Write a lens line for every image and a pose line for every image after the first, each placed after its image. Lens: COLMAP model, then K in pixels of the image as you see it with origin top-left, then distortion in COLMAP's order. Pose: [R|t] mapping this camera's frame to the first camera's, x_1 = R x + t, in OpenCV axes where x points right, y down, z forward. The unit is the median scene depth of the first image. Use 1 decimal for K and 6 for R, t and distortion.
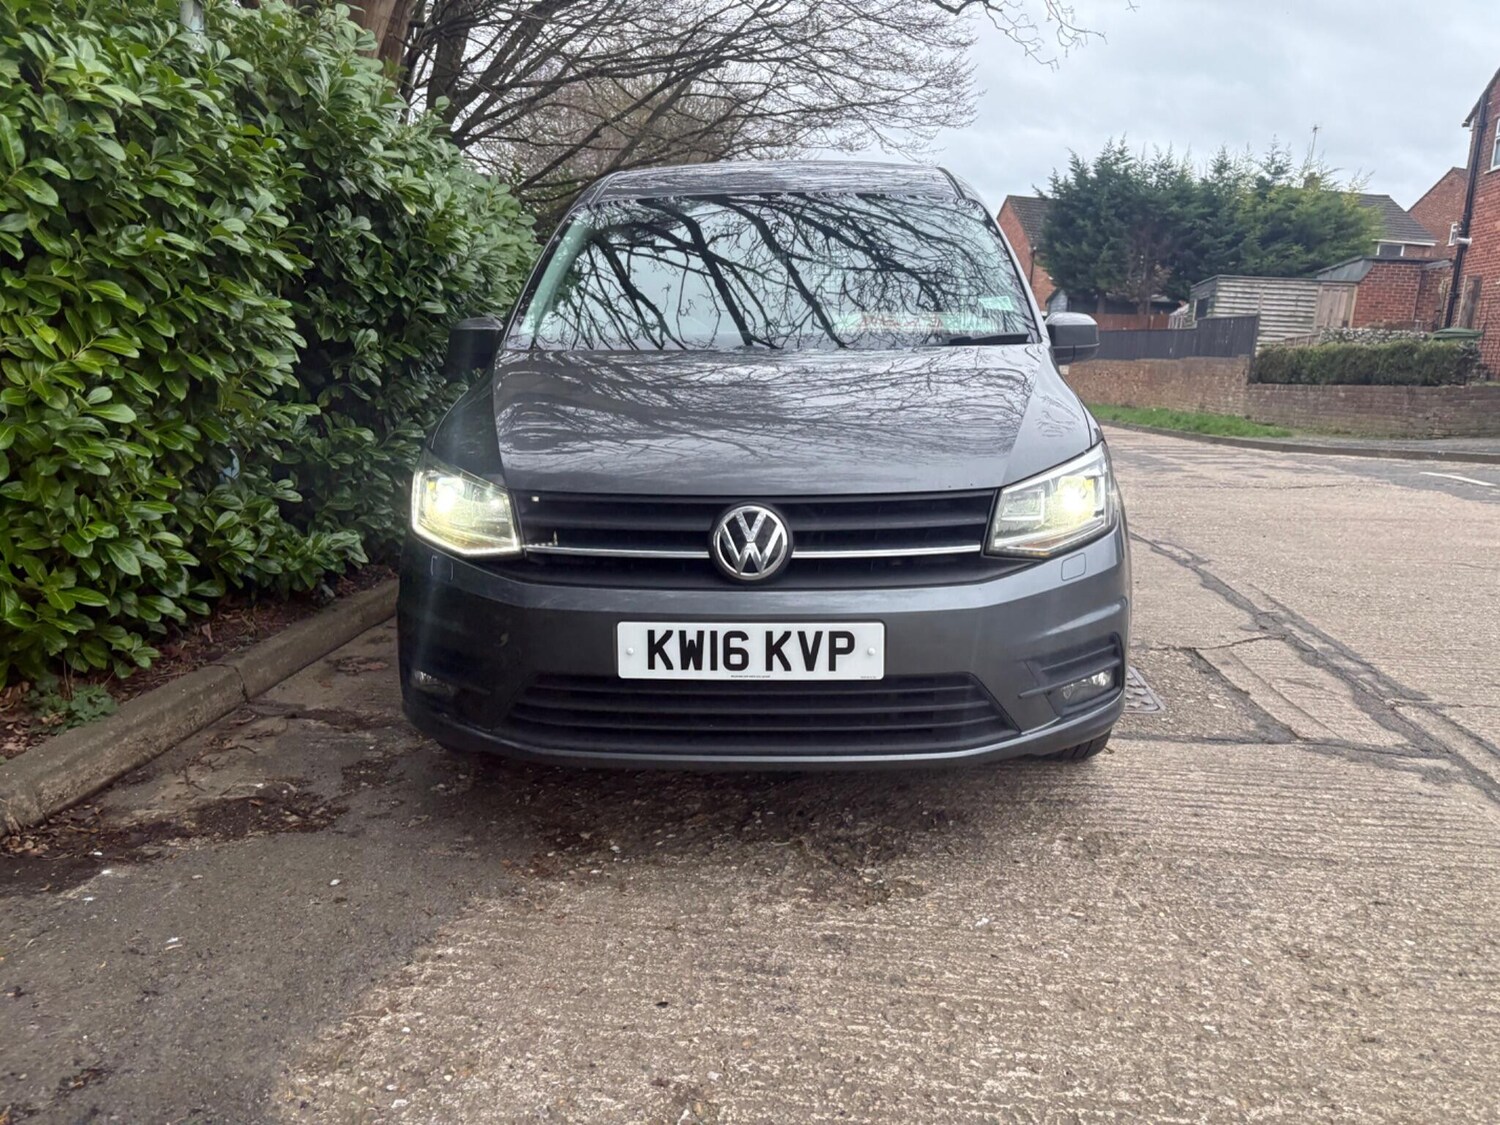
lens RADIAL K [[1160.9, 0, 798.6], [0, 1160.9, 480.6], [0, 0, 1]] dist [0.003784, 0.029035]
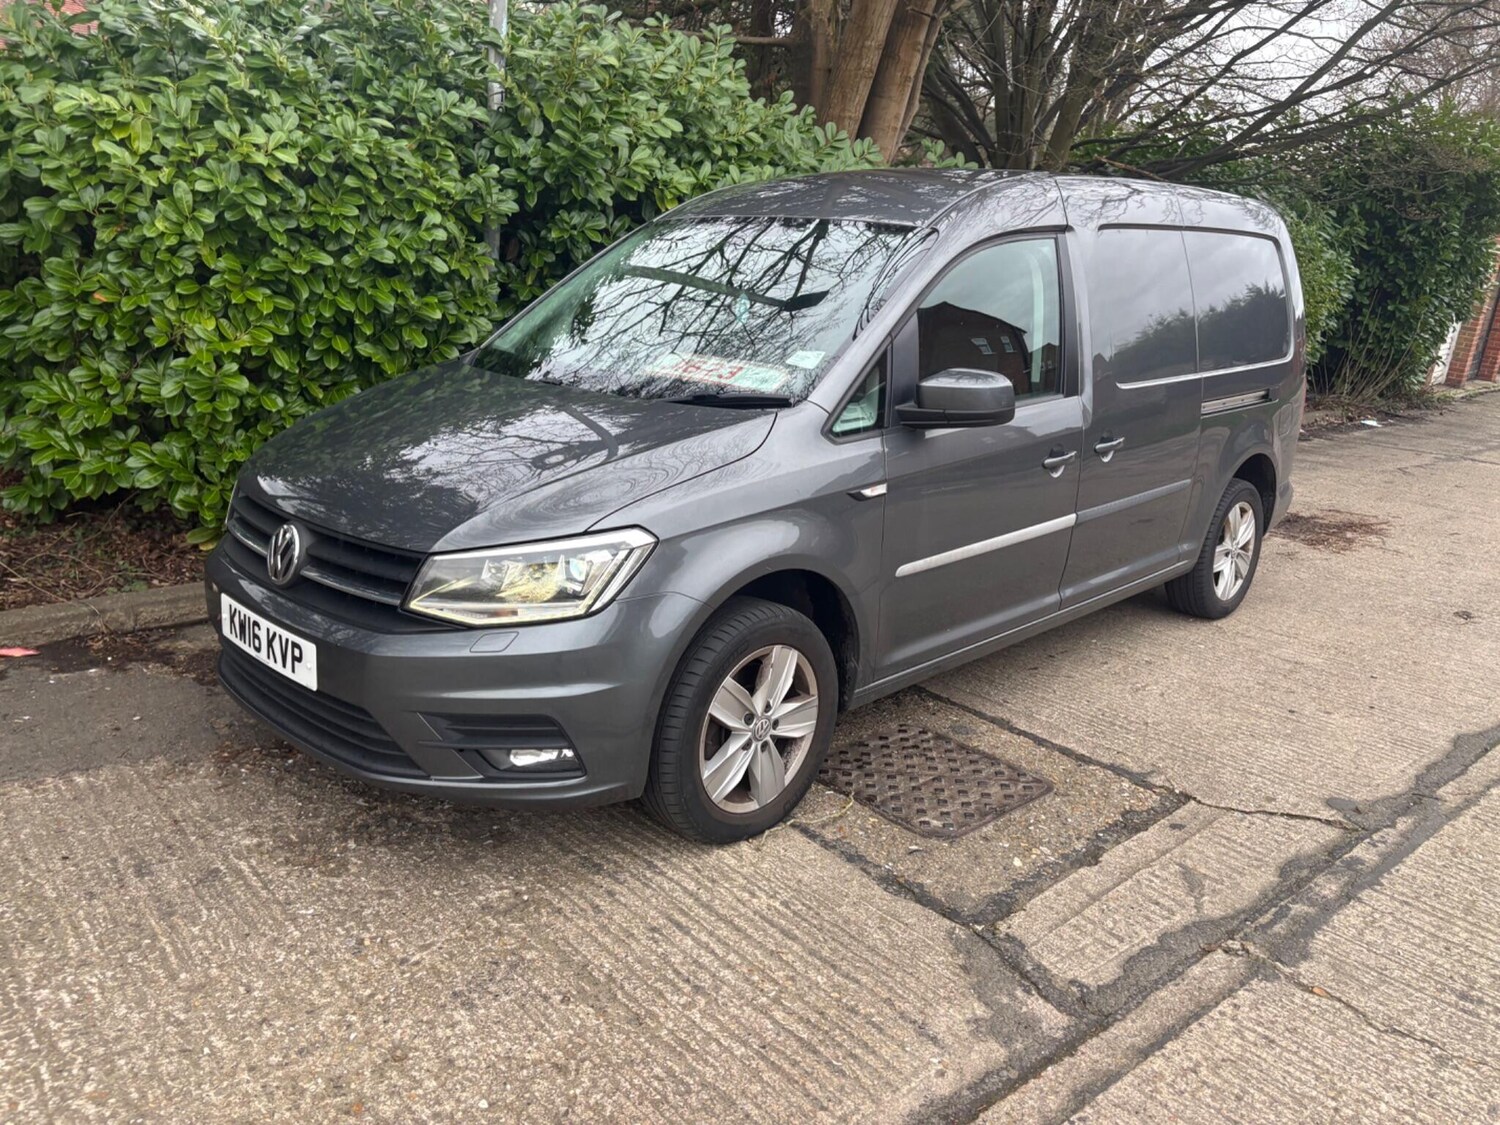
lens RADIAL K [[1151.7, 0, 767.4], [0, 1151.7, 544.5], [0, 0, 1]] dist [0.047330, -0.054204]
pose [[0.741796, 0.201992, -0.639482, 1.137395], [-0.124465, 0.978462, 0.164686, -0.226015], [0.658974, -0.042570, 0.750960, 0.426449]]
